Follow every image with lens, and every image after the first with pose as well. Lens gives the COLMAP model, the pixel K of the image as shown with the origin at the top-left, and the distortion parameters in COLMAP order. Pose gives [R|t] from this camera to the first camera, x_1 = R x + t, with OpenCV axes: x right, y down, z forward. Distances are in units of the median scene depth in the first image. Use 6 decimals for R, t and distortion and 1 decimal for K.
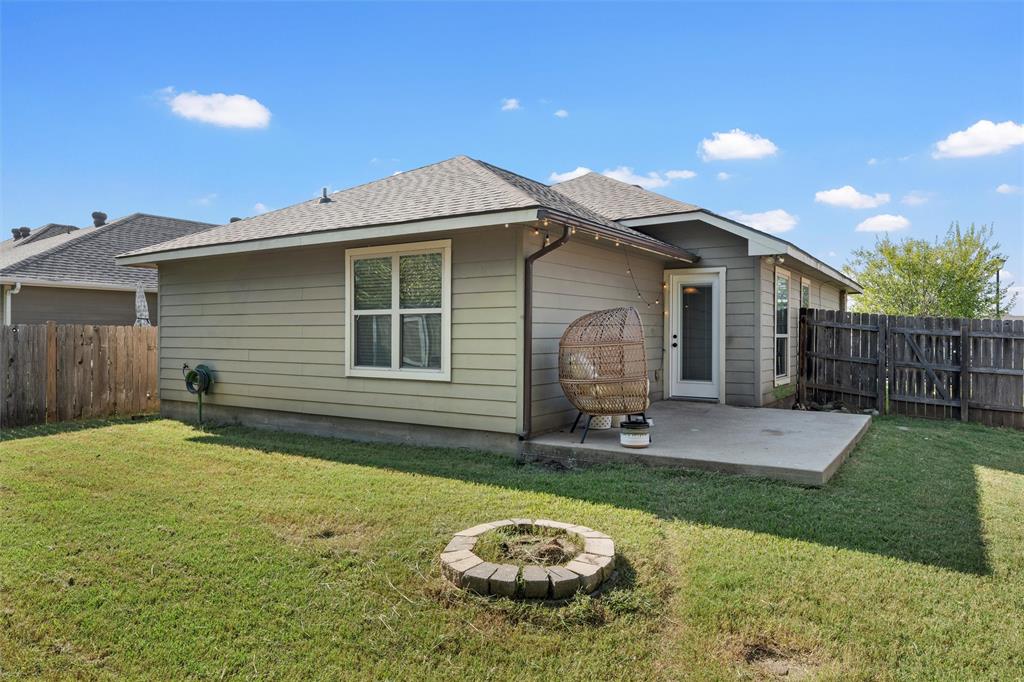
lens RADIAL K [[671.5, 0, 511.1], [0, 671.5, 337.1], [0, 0, 1]] dist [0.009743, 0.000631]
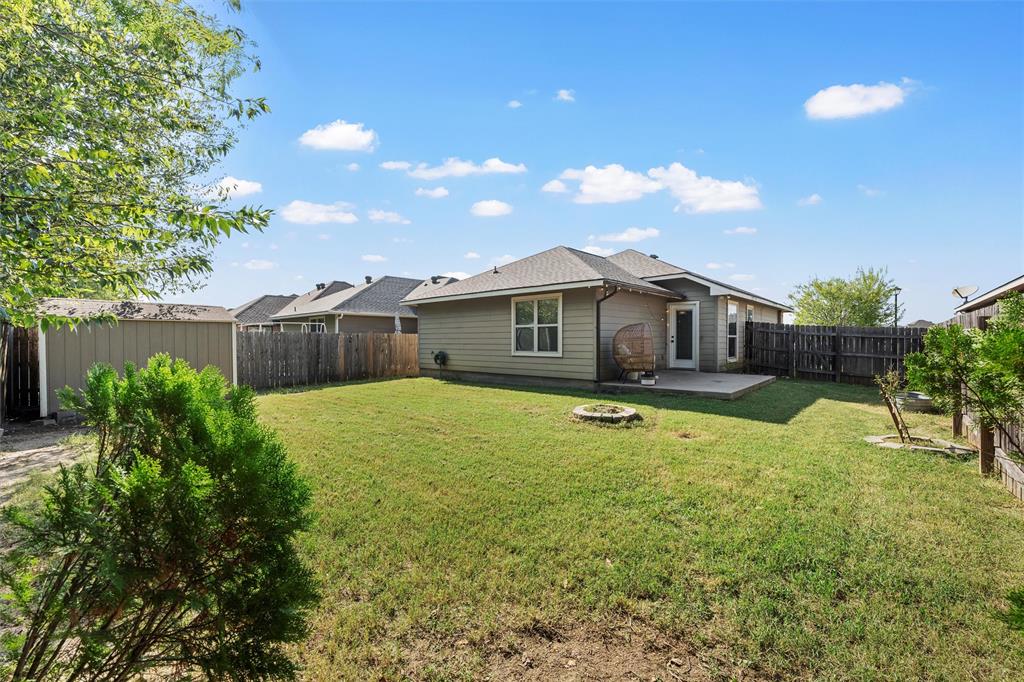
lens RADIAL K [[423.2, 0, 509.3], [0, 423.2, 345.2], [0, 0, 1]] dist [-0.002864, 0.000038]
pose [[0.987378, -0.002881, -0.158358, -0.032032], [0.004446, 0.999945, 0.009530, 0.010065], [0.158322, -0.010114, 0.987336, -0.307321]]
